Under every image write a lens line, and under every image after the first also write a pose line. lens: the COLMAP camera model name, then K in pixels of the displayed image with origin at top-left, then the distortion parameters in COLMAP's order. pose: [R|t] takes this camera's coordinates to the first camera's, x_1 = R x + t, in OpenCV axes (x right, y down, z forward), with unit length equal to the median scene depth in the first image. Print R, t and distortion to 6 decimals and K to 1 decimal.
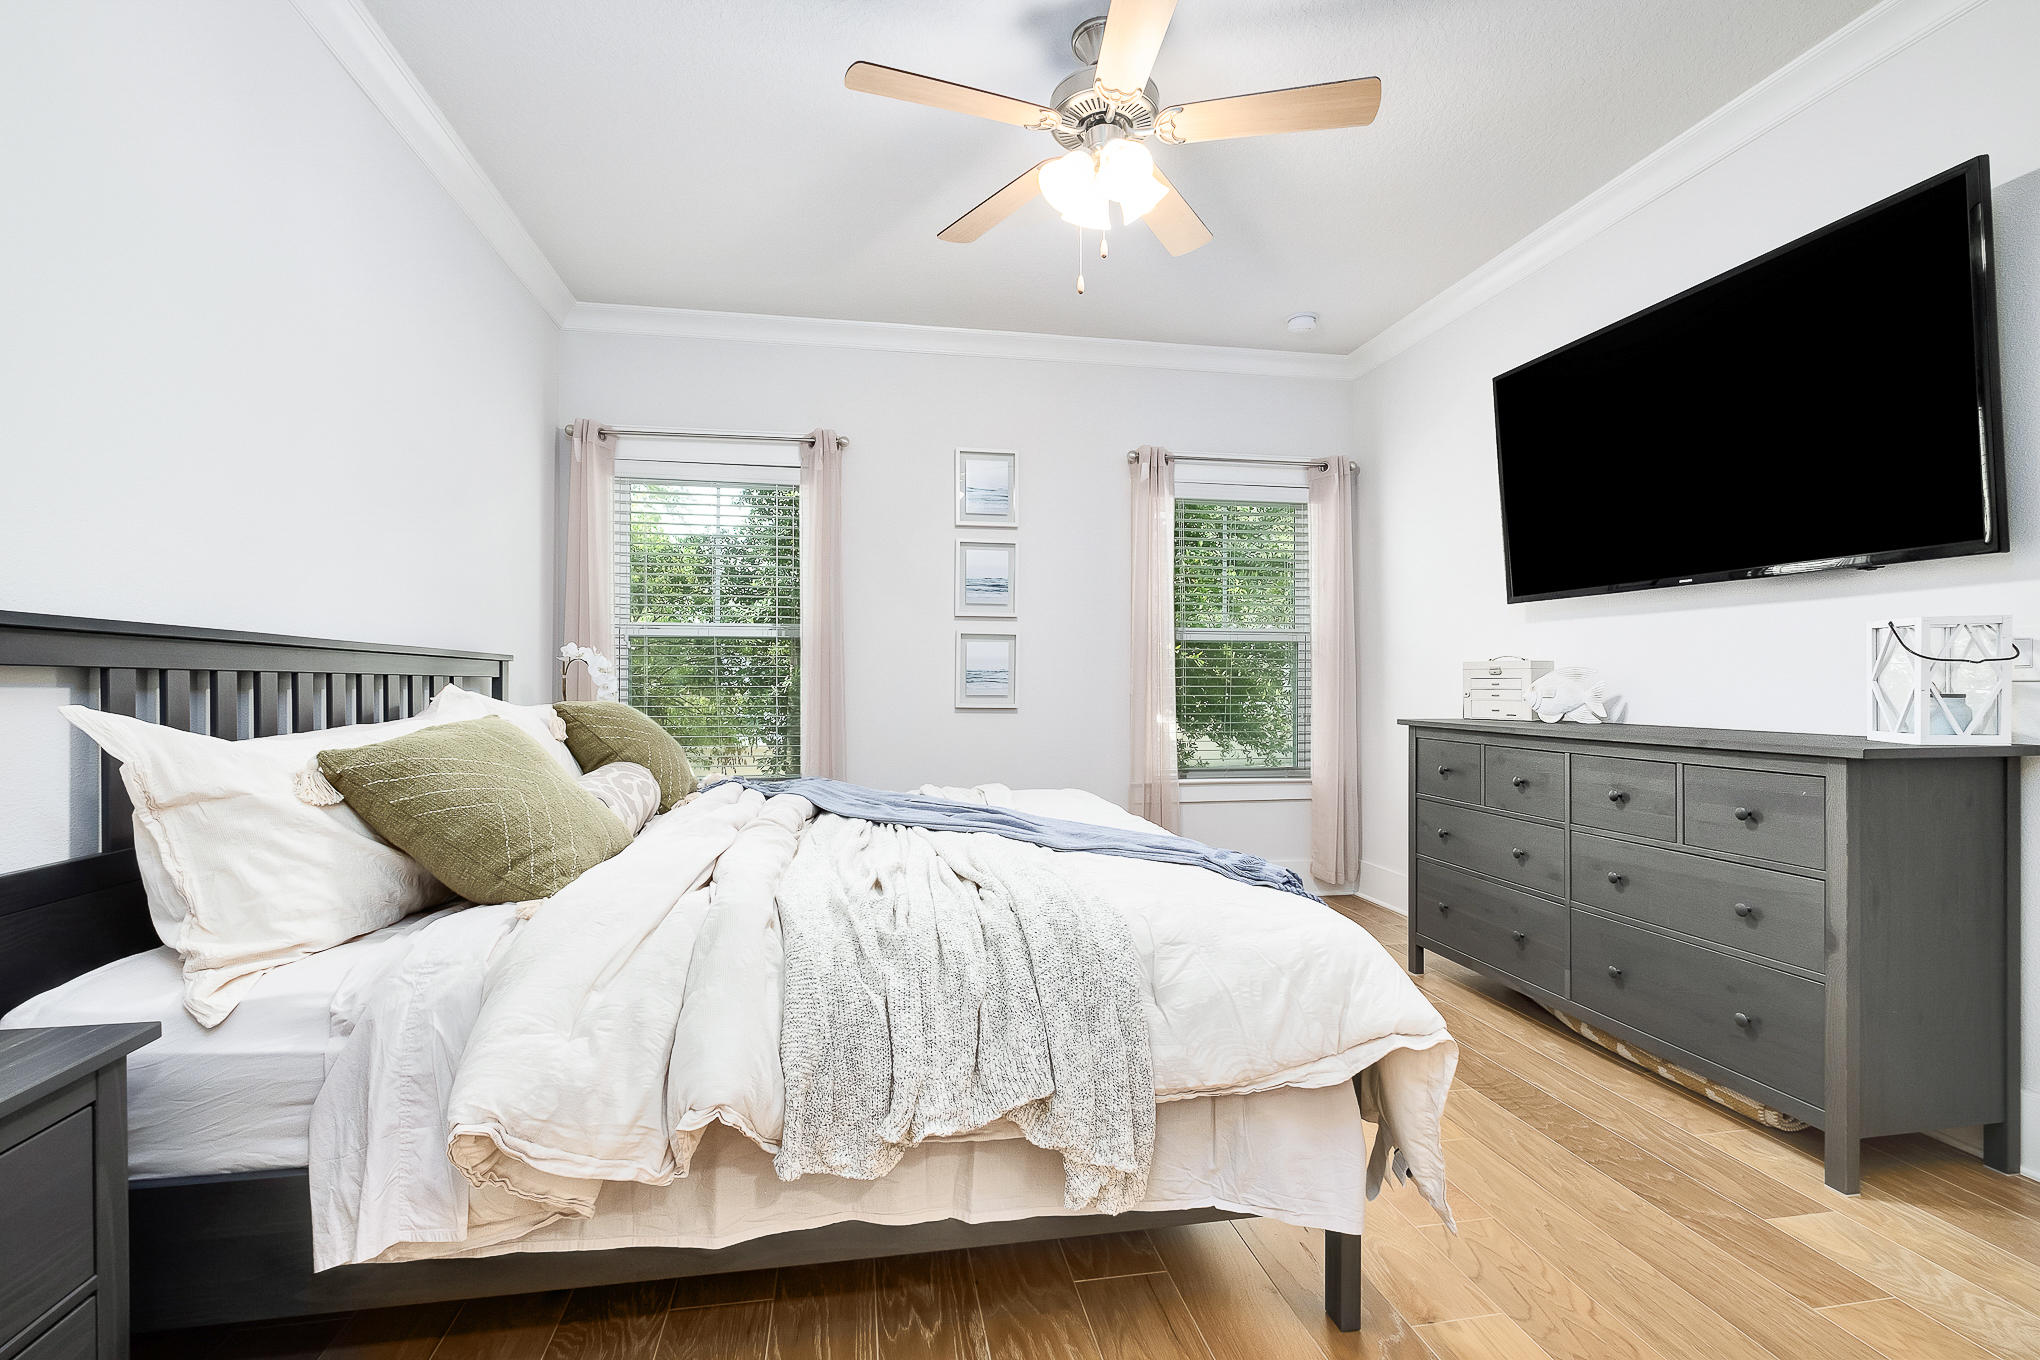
lens RADIAL K [[906.8, 0, 992.2], [0, 906.8, 670.7], [0, 0, 1]] dist [-0.000364, -0.000520]
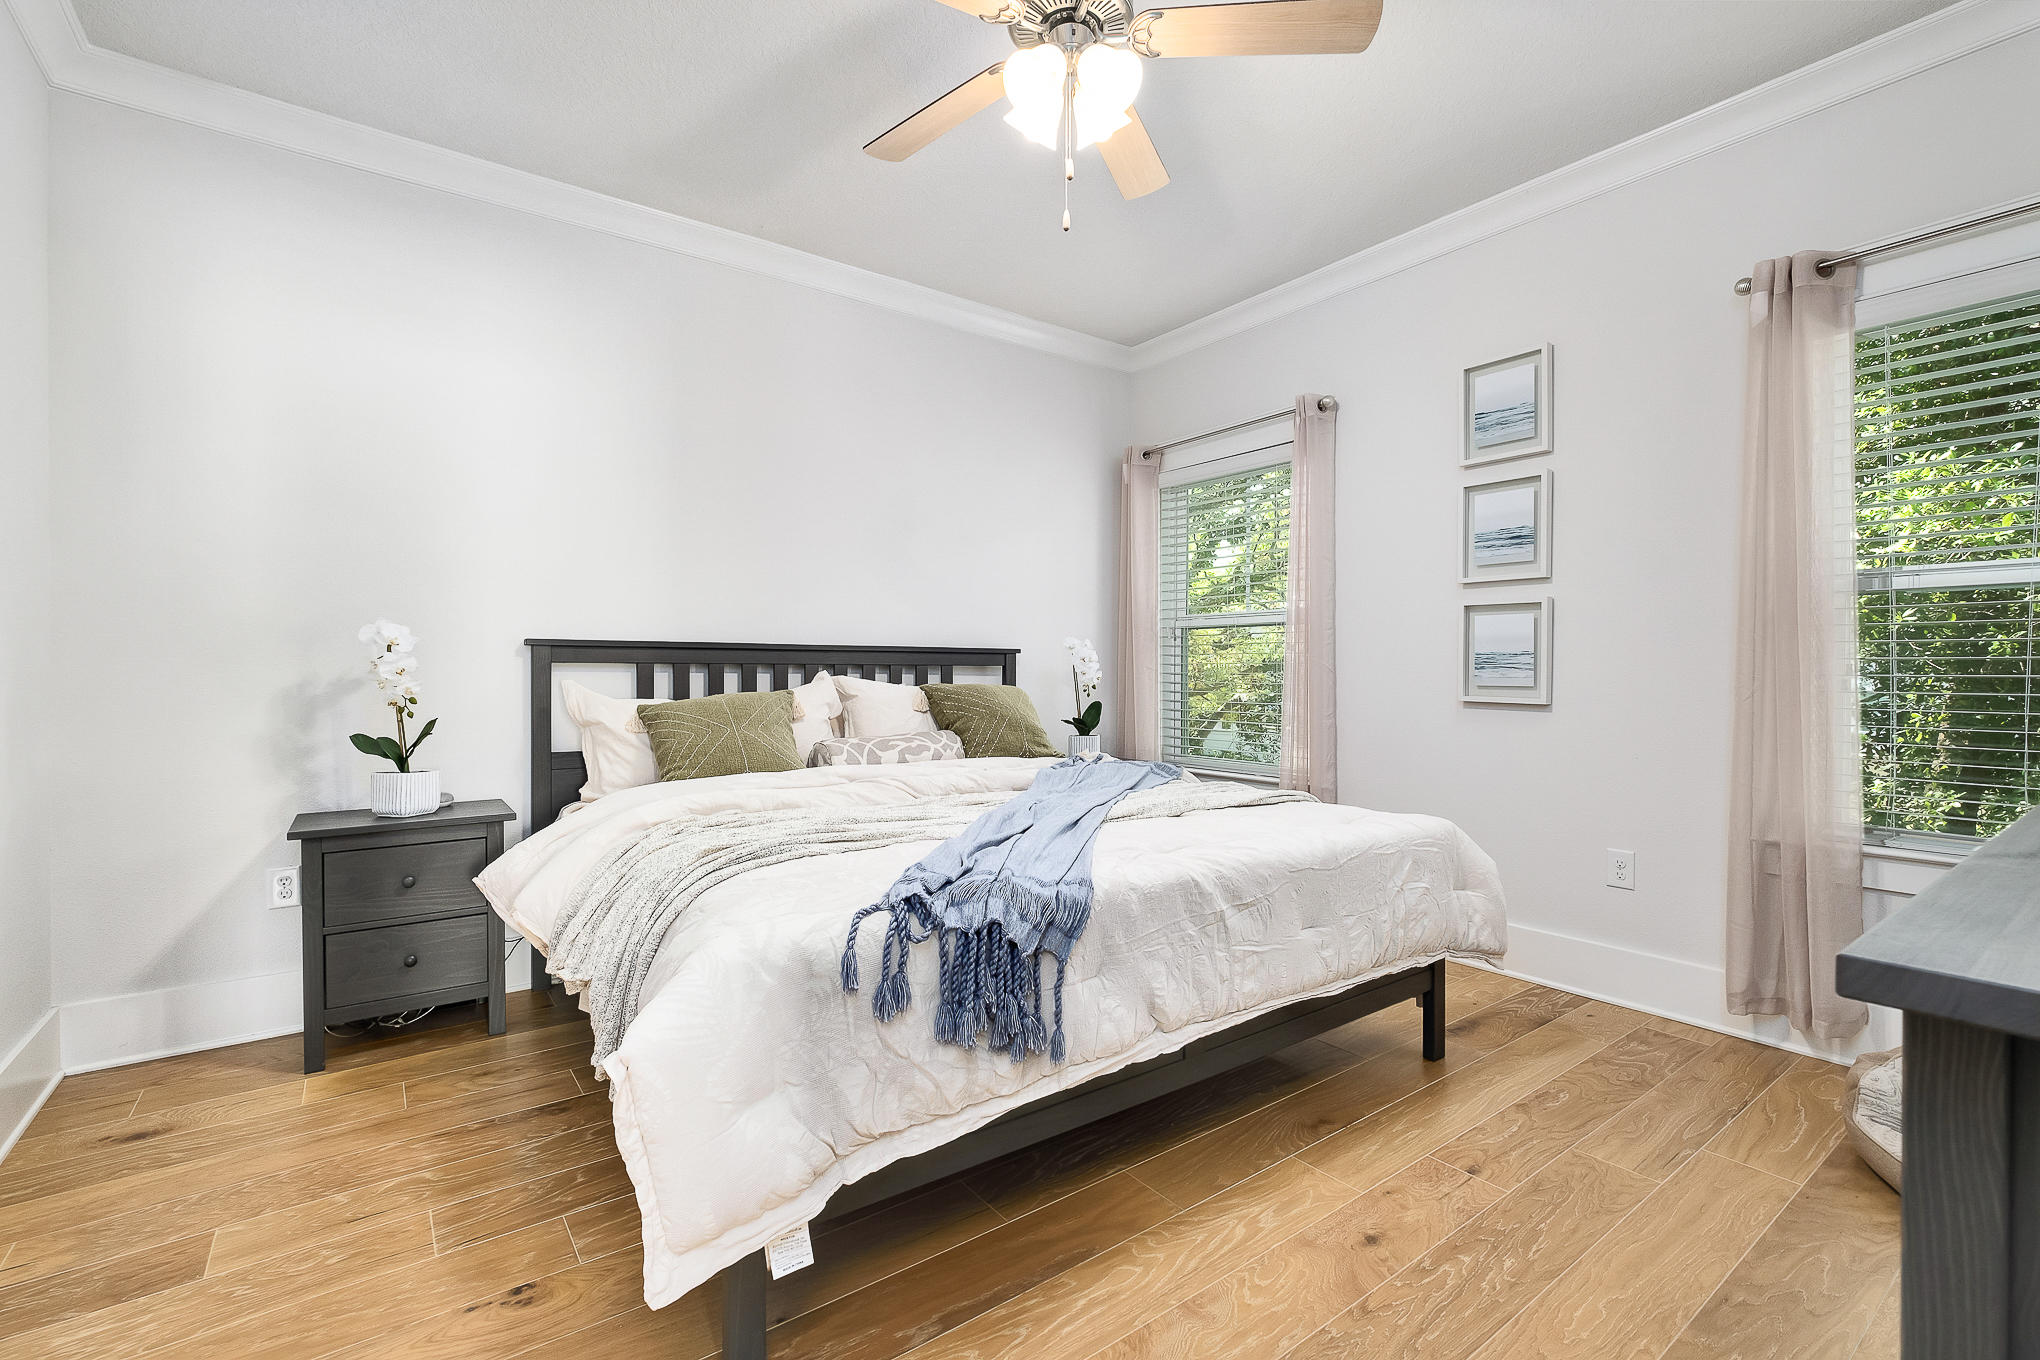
lens RADIAL K [[875.2, 0, 1001.7], [0, 875.2, 670.3], [0, 0, 1]] dist [-0.001428, -0.000592]
pose [[0.438637, 0.004868, -0.898651, 1.066799], [0.012769, 0.999851, 0.011648, 0.001500], [0.898574, -0.016584, 0.438509, 0.716862]]
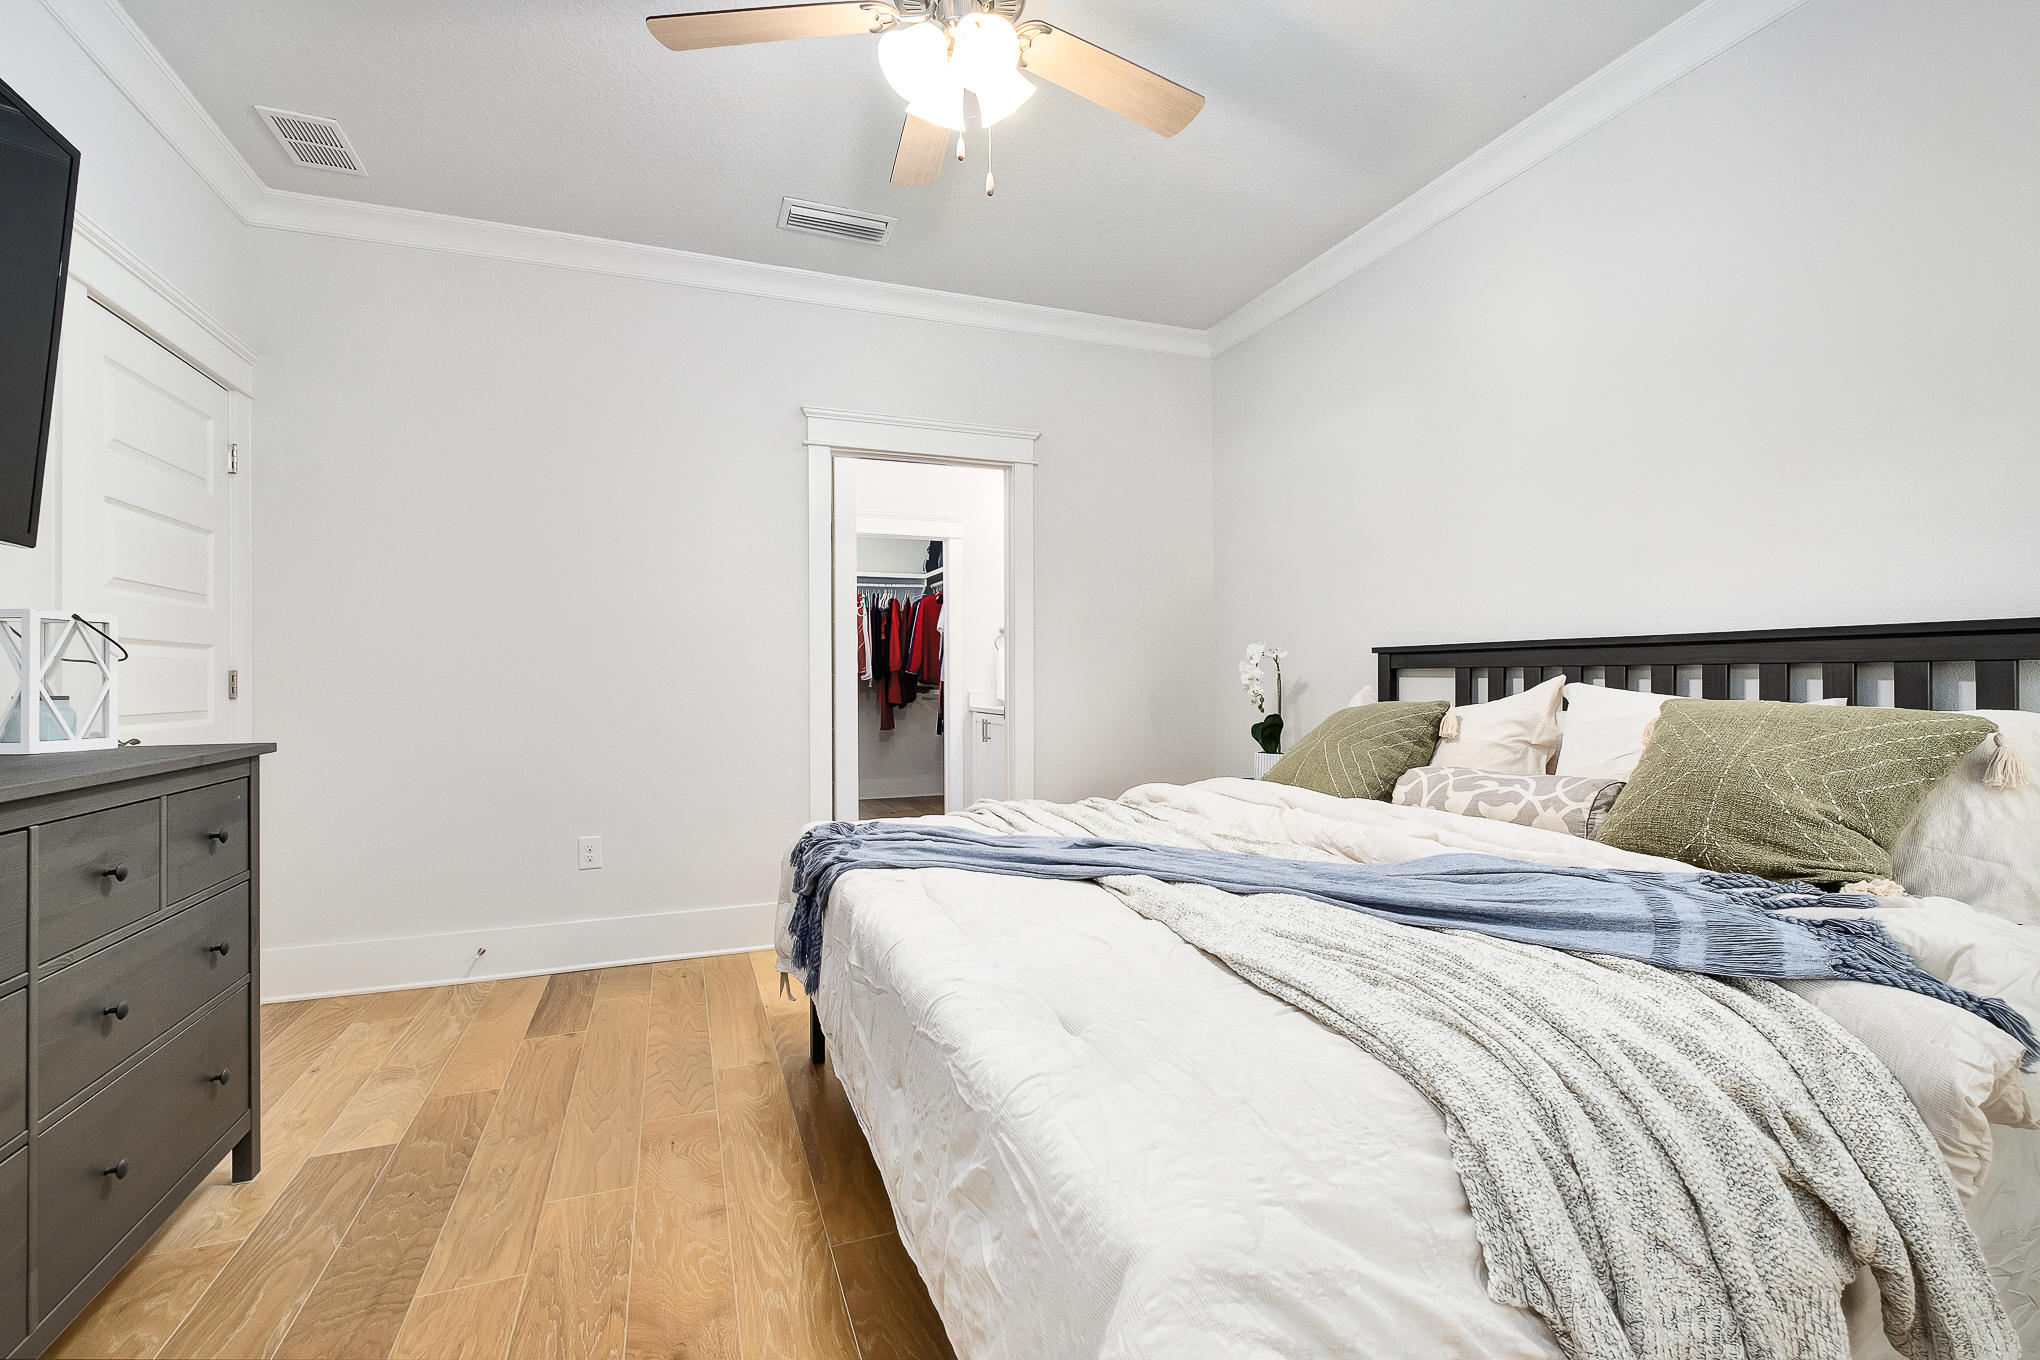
lens RADIAL K [[891.6, 0, 1015.9], [0, 891.6, 674.6], [0, 0, 1]] dist [-0.002493, 0.000957]
pose [[-0.978561, 0.005924, -0.205871, 0.301513], [0.010363, 0.999736, -0.020490, 0.035402], [0.205696, -0.022184, -0.978365, 2.248703]]
